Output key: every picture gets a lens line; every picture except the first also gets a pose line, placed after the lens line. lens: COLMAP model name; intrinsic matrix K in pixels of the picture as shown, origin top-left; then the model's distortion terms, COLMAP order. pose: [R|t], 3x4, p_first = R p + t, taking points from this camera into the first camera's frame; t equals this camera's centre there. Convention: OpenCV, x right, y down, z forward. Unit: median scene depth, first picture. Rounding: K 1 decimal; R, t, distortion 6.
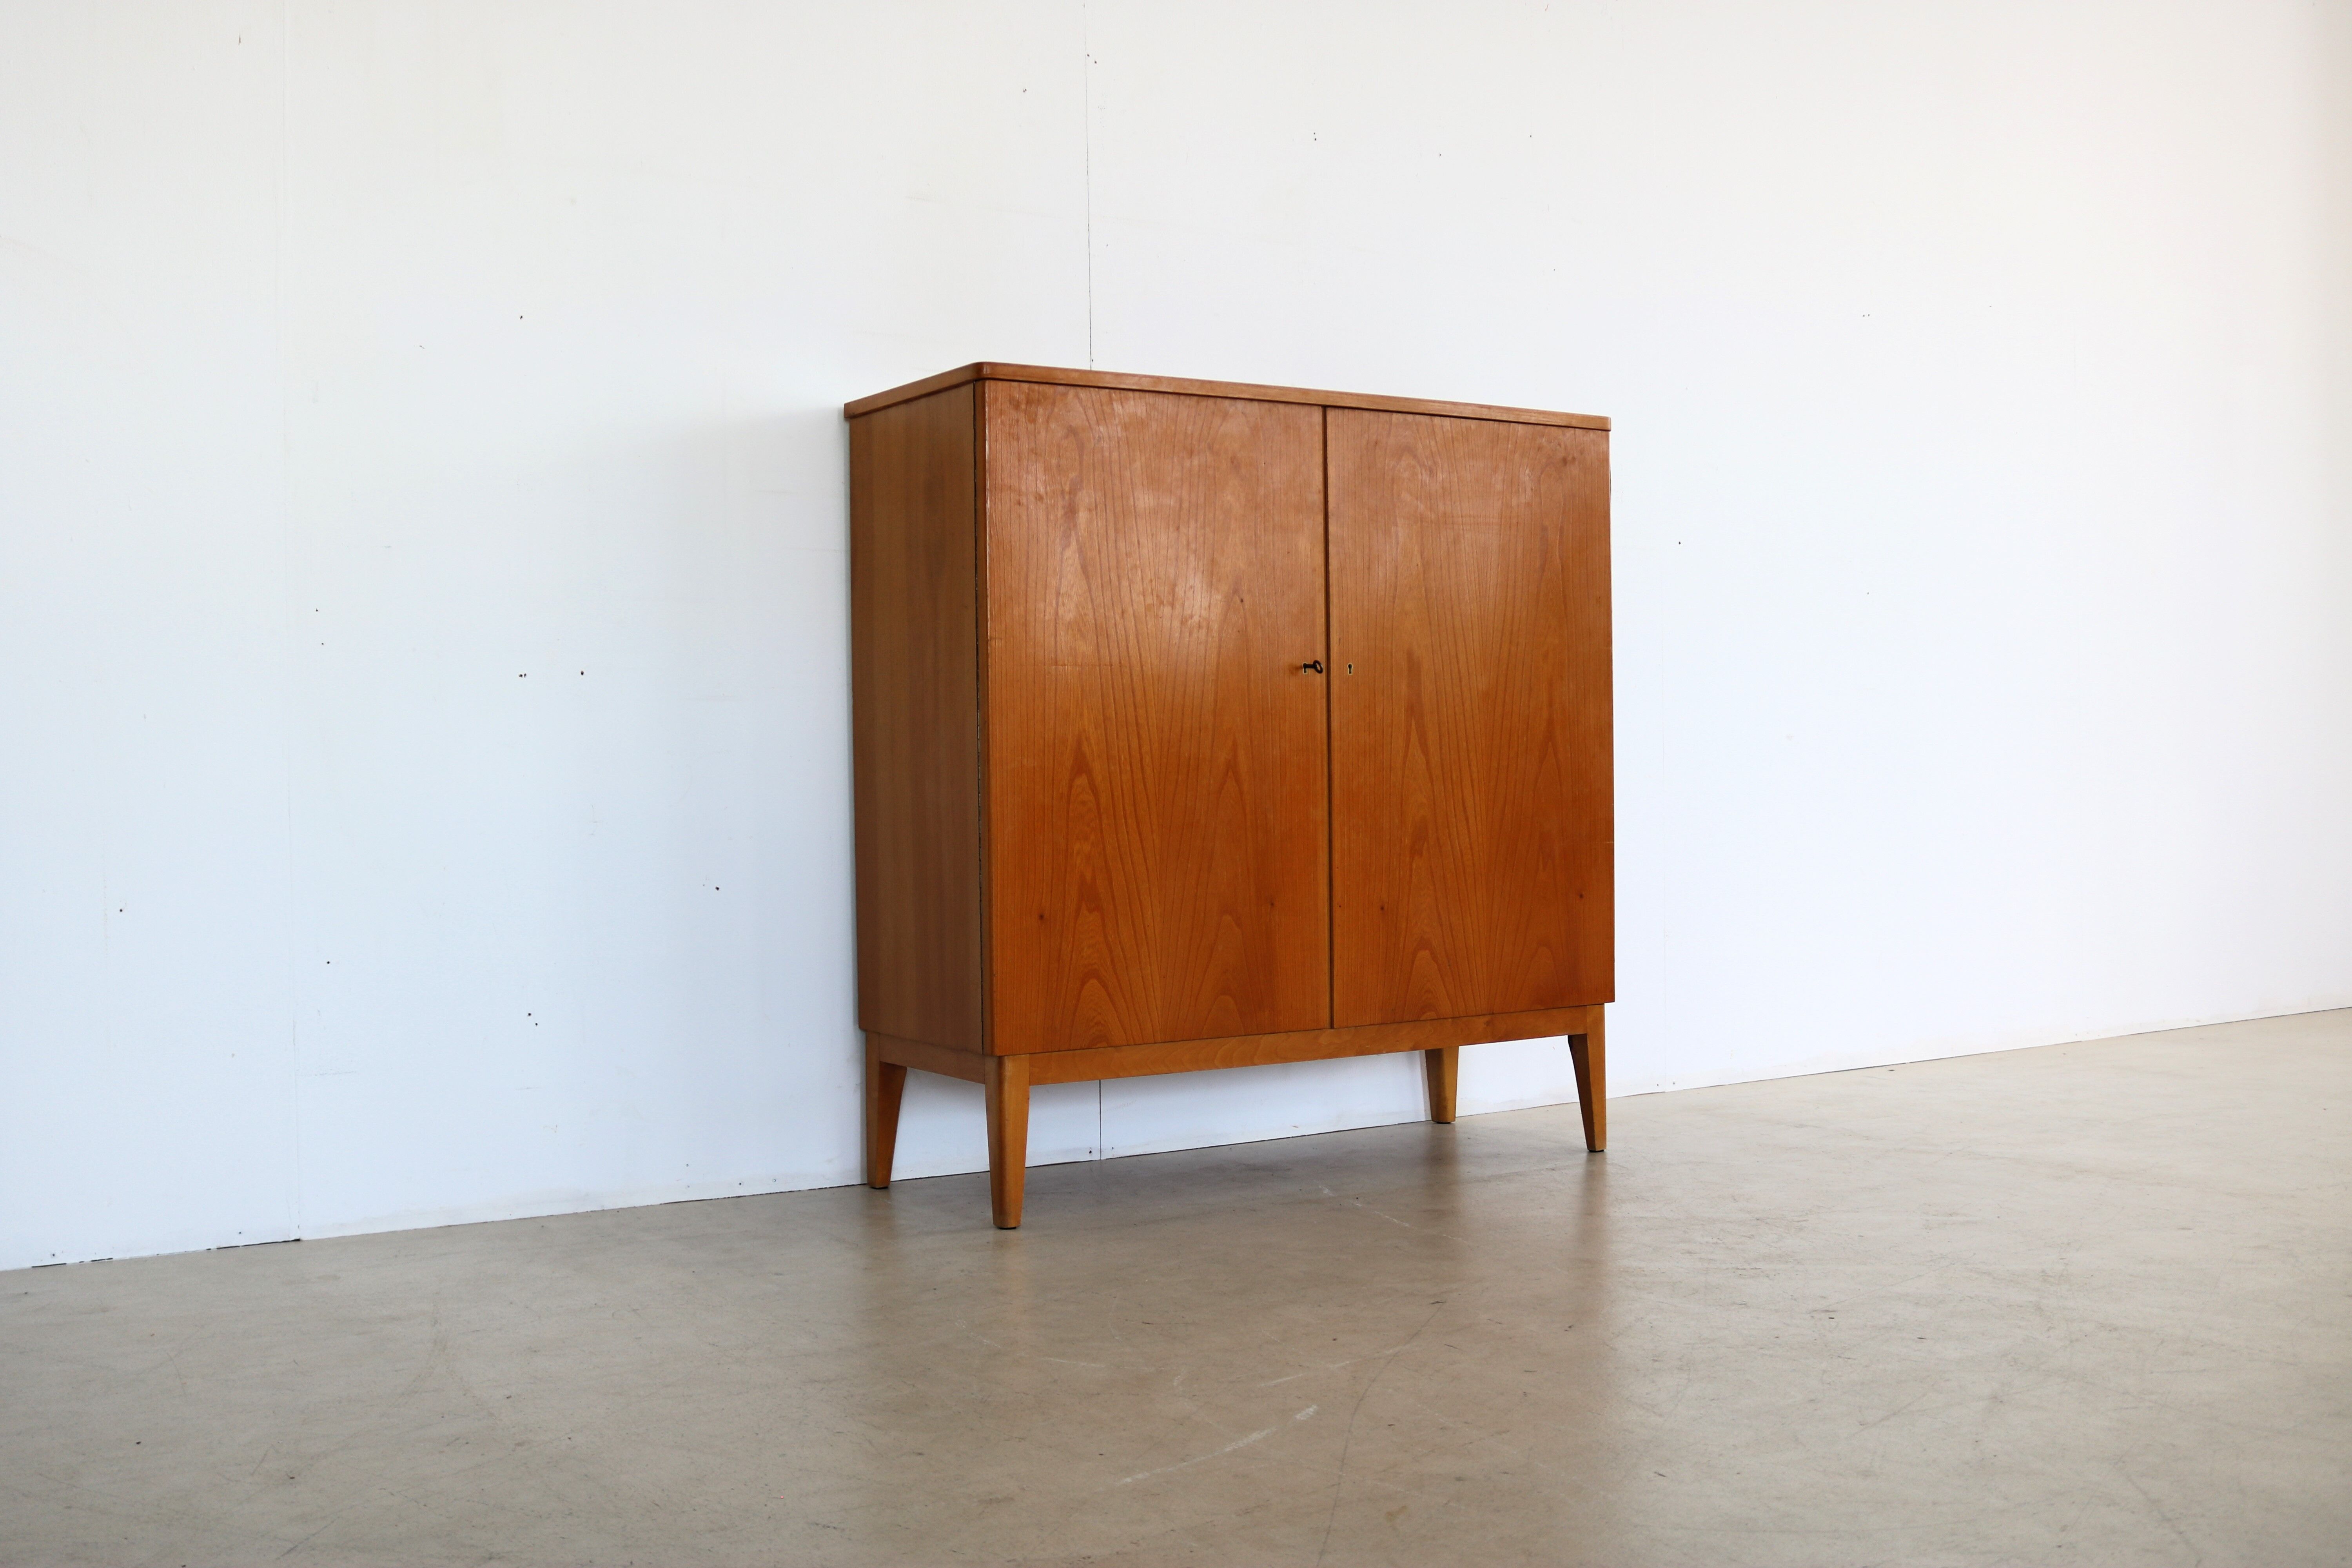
lens RADIAL K [[2403.4, 0, 1163.9], [0, 2403.4, 793.8], [0, 0, 1]] dist [-0.081025, 0.000000]
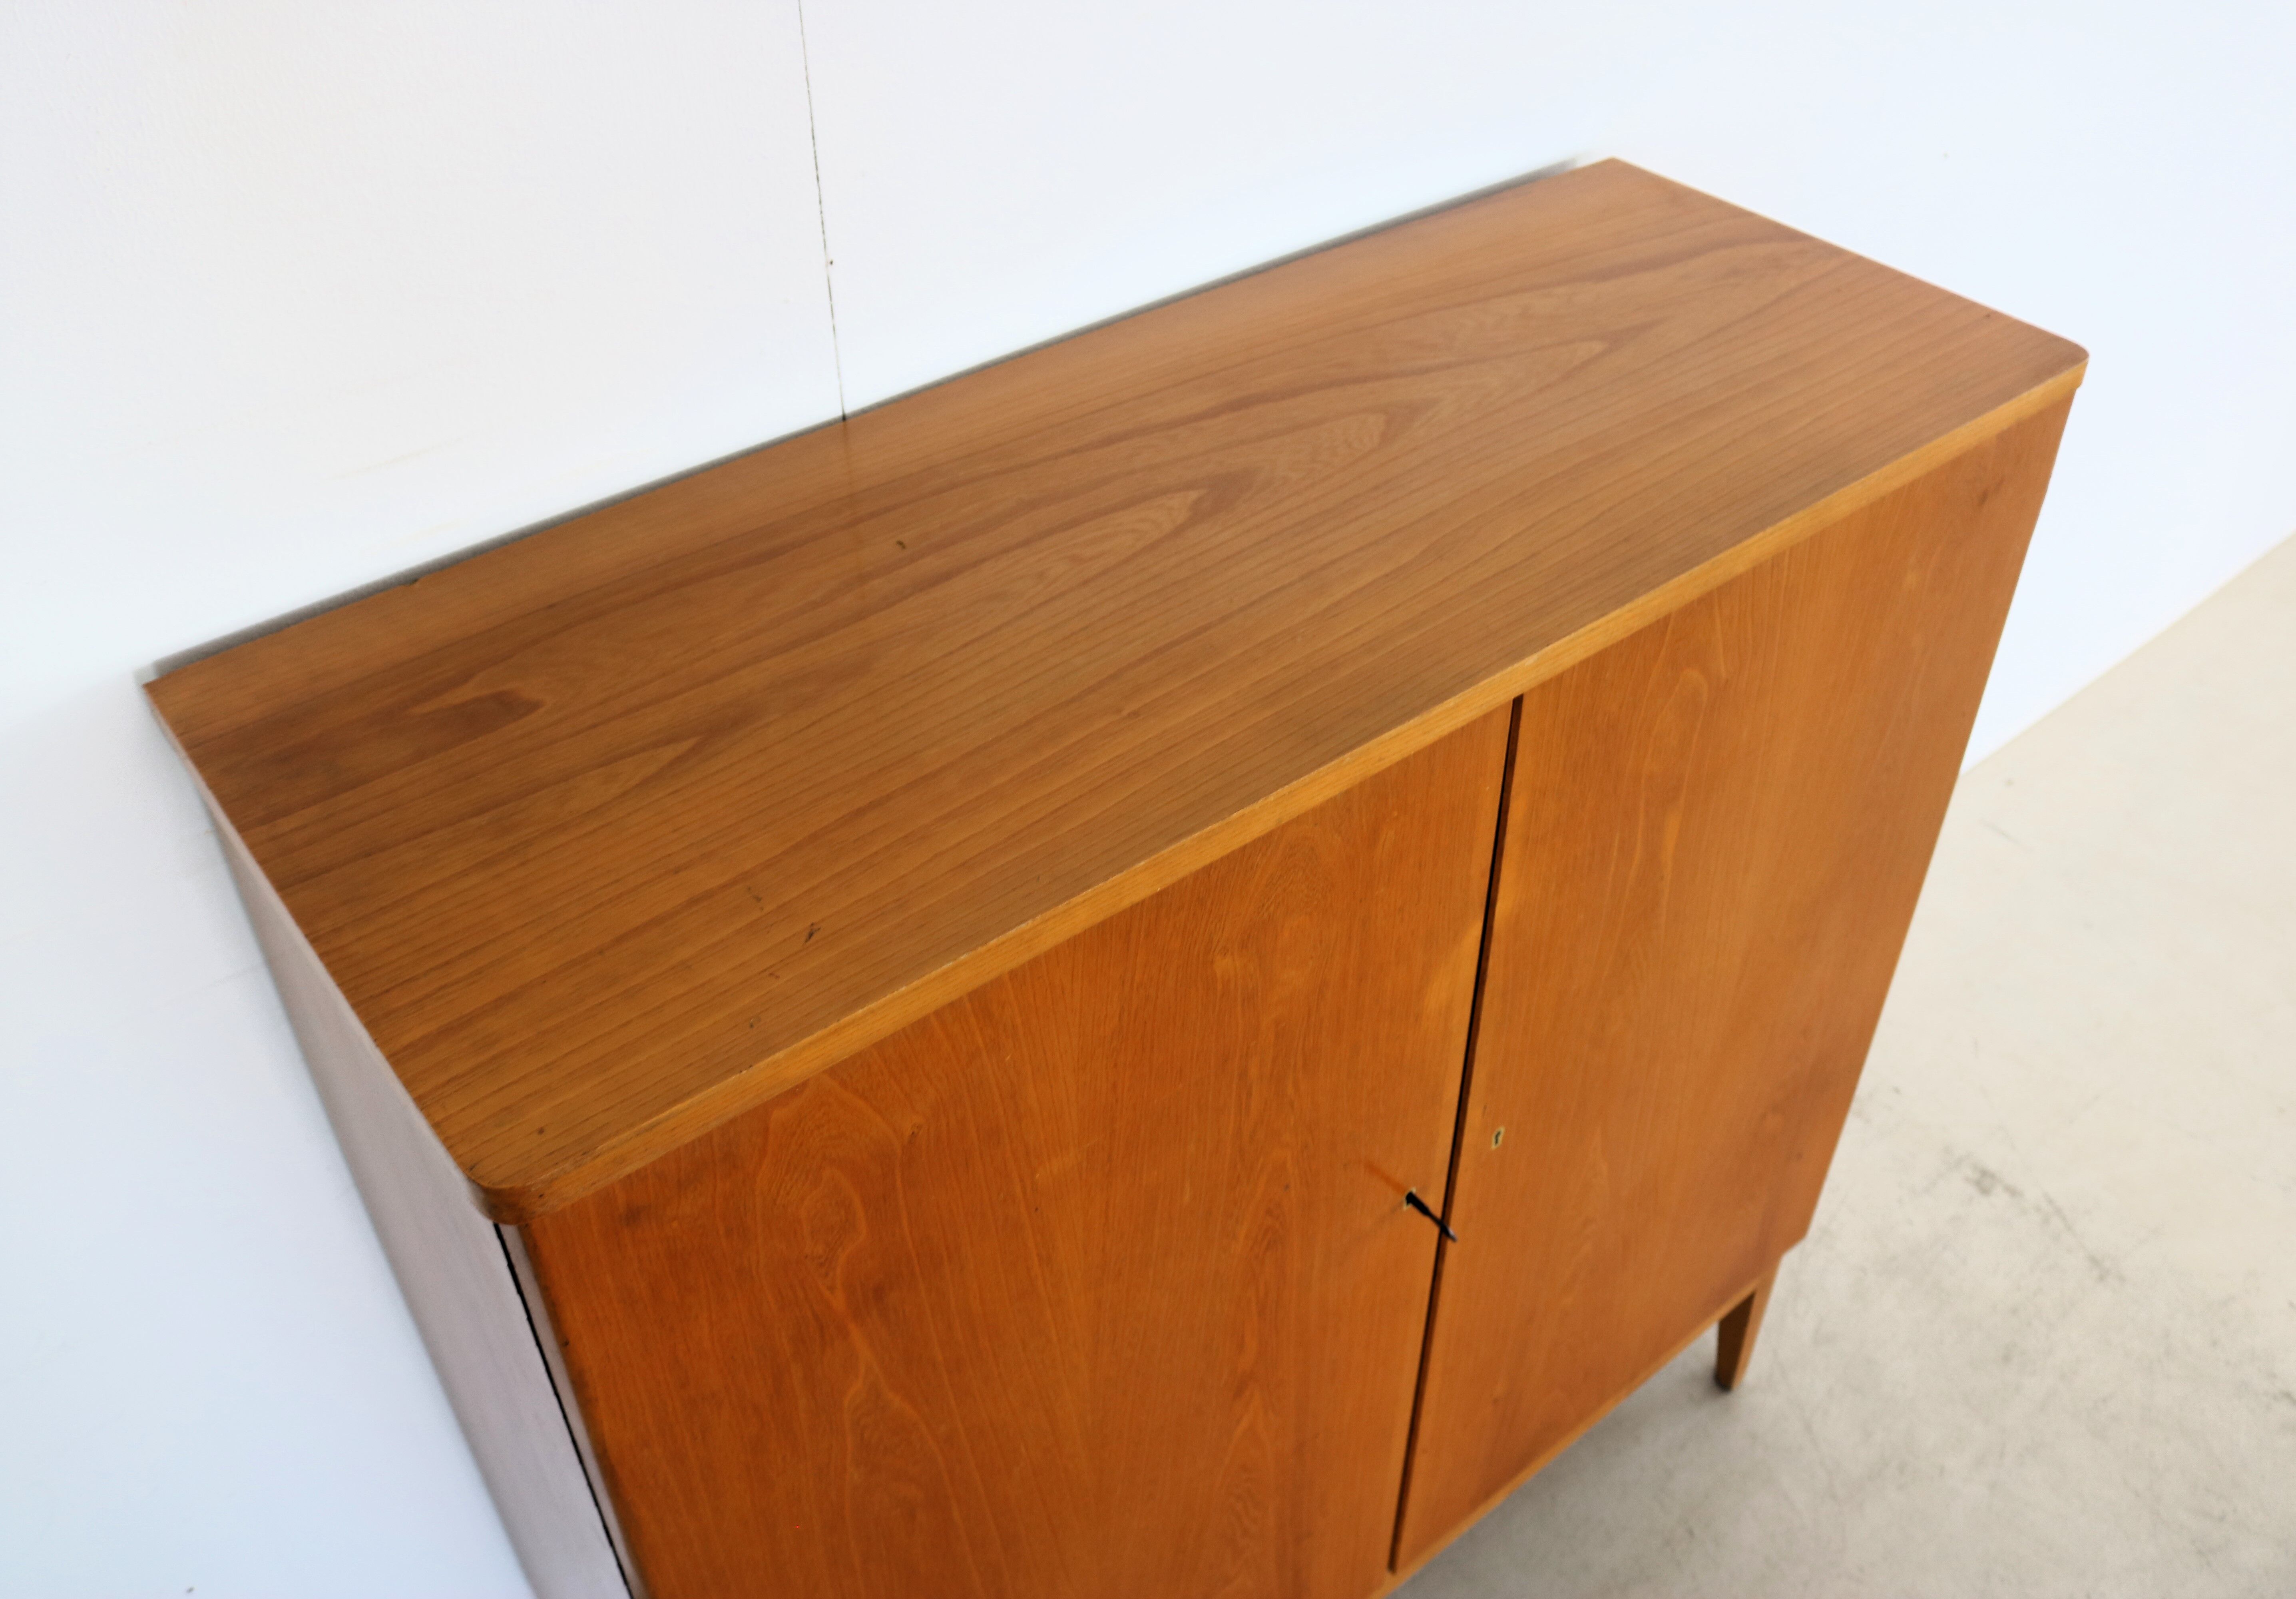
lens RADIAL K [[1961.3, 0, 1177.7], [0, 1961.3, 798.0], [0, 0, 1]] dist [-0.109779, 0.061248]
pose [[0.991392, -0.070735, 0.110171, -0.016755], [-0.012854, 0.784838, 0.619567, -0.325827], [-0.130292, -0.615650, 0.777173, 0.767609]]
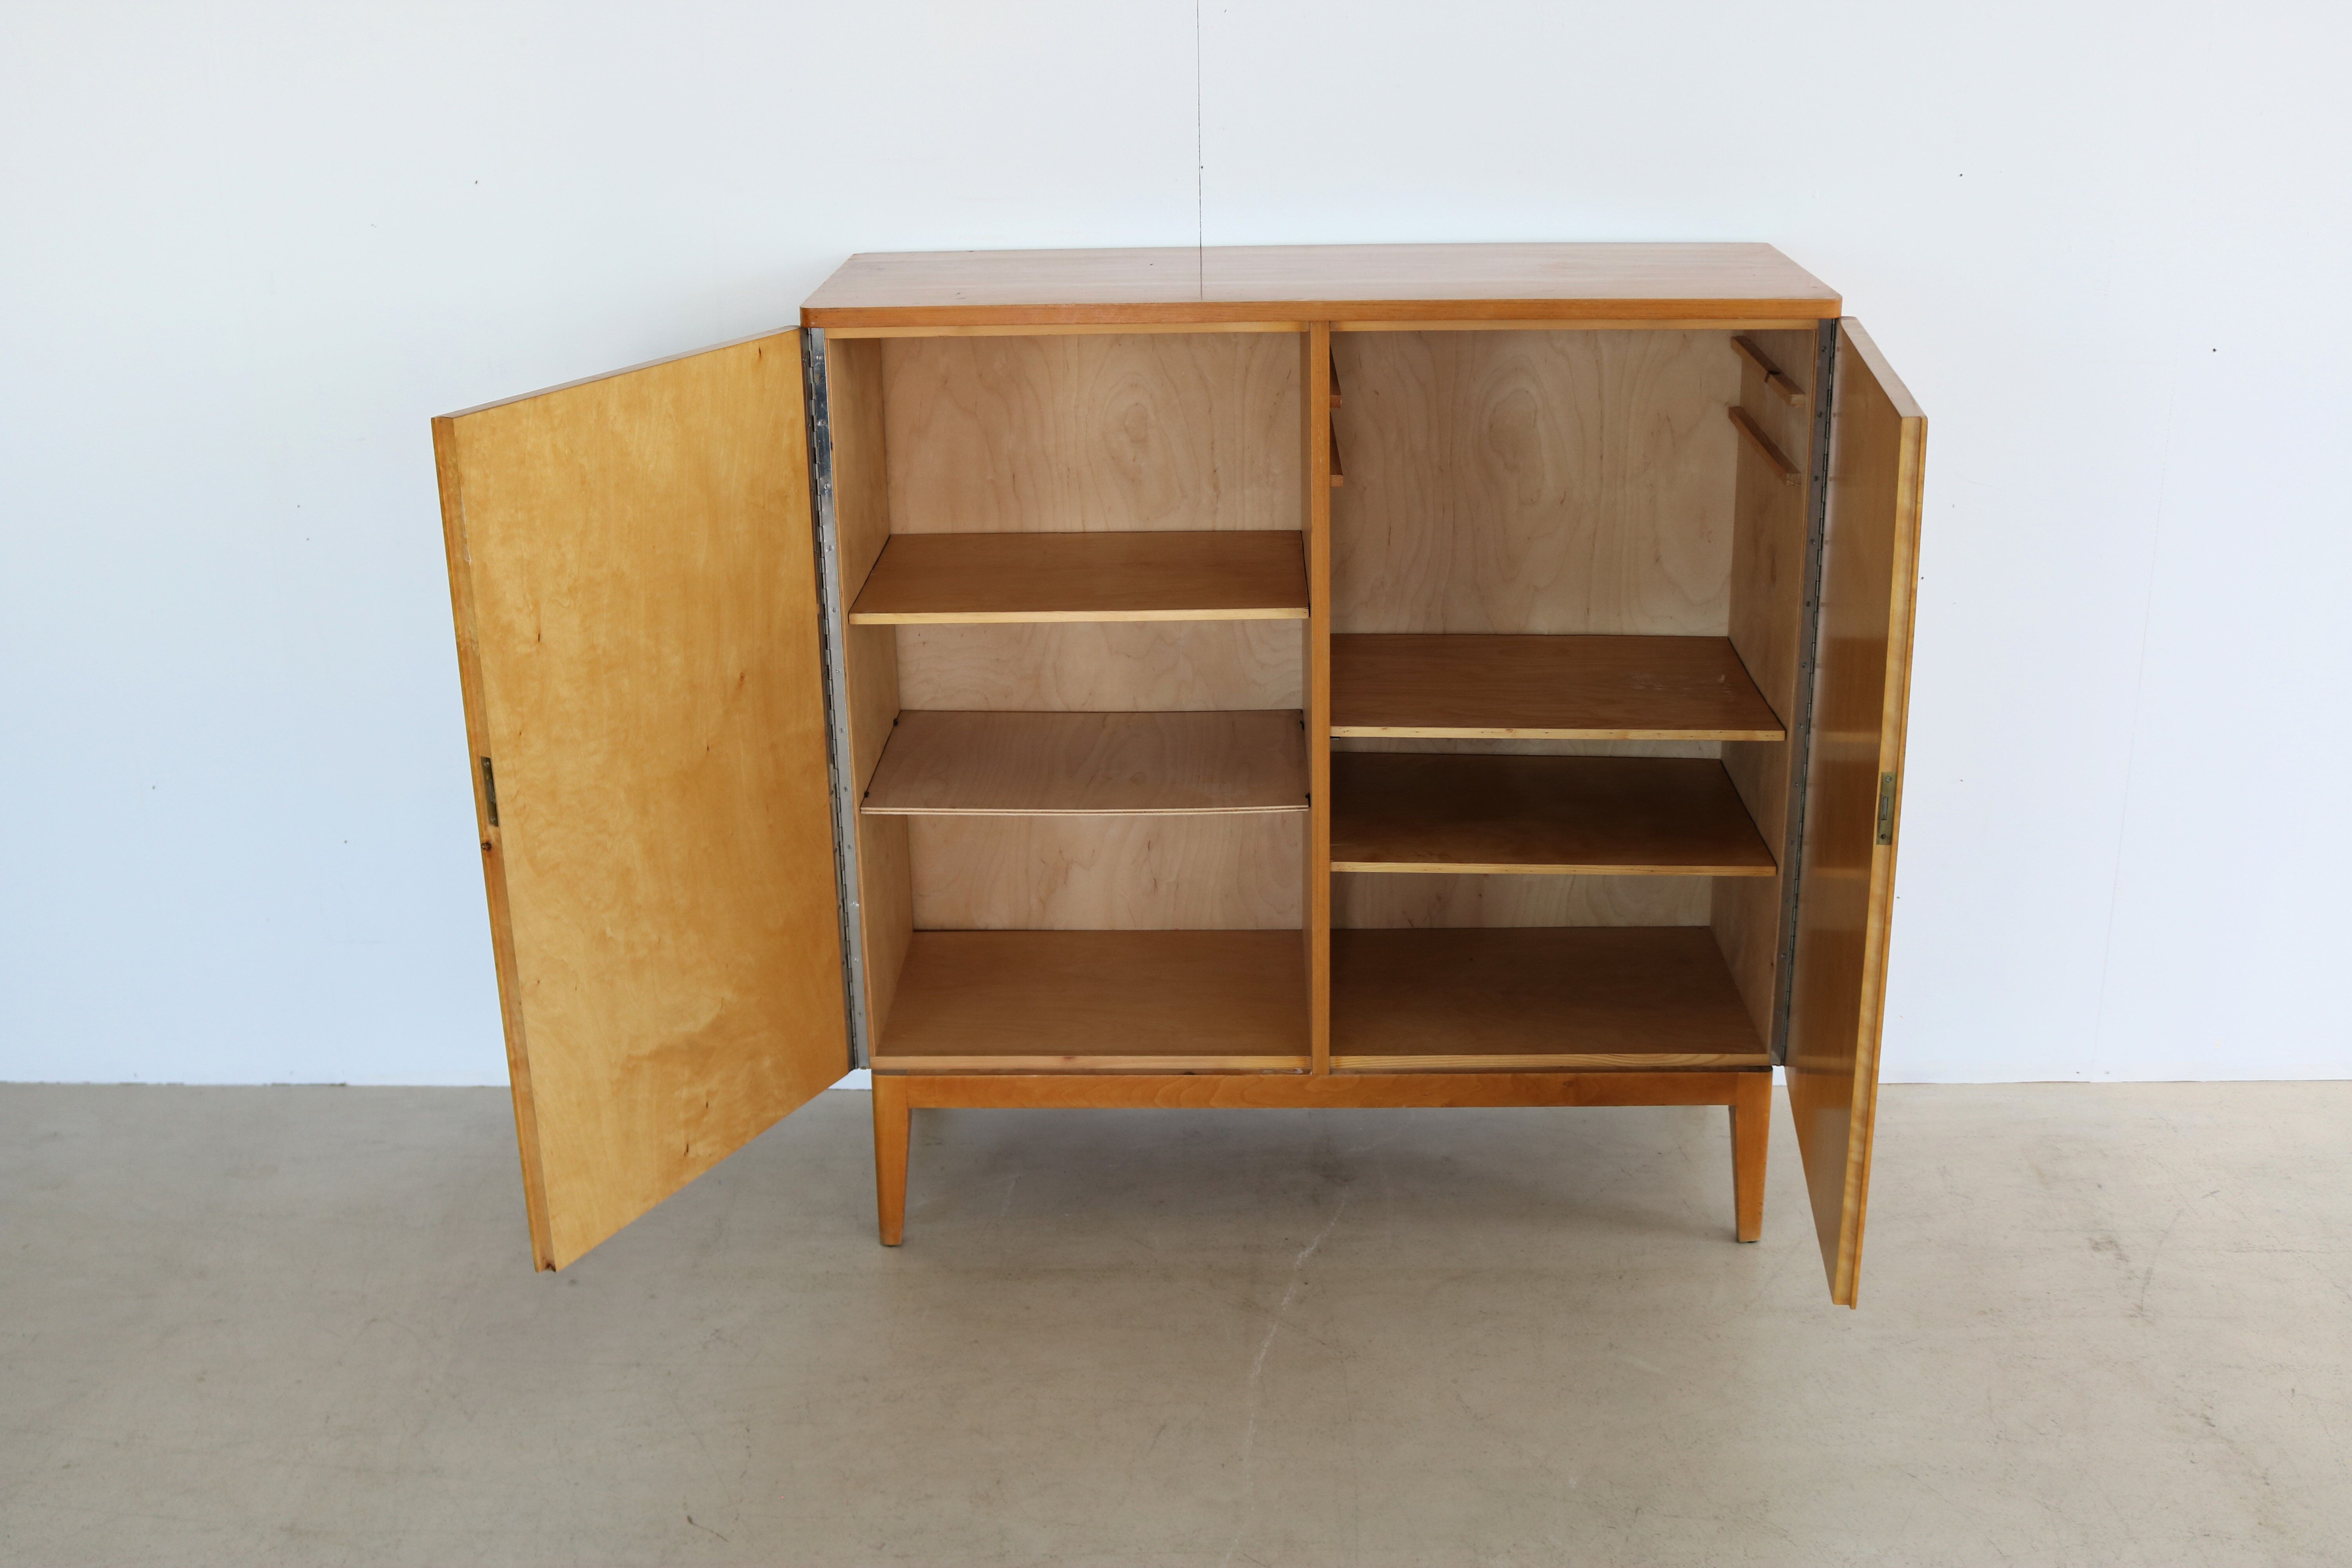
lens RADIAL K [[2569.9, 0, 1175.7], [0, 2569.9, 779.4], [0, 0, 1]] dist [-0.082625, 0.000000]
pose [[0.833479, 0.183087, -0.521337, 0.468337], [-0.000385, 0.943701, 0.330800, -0.289207], [0.552552, -0.275514, 0.786625, 0.309341]]
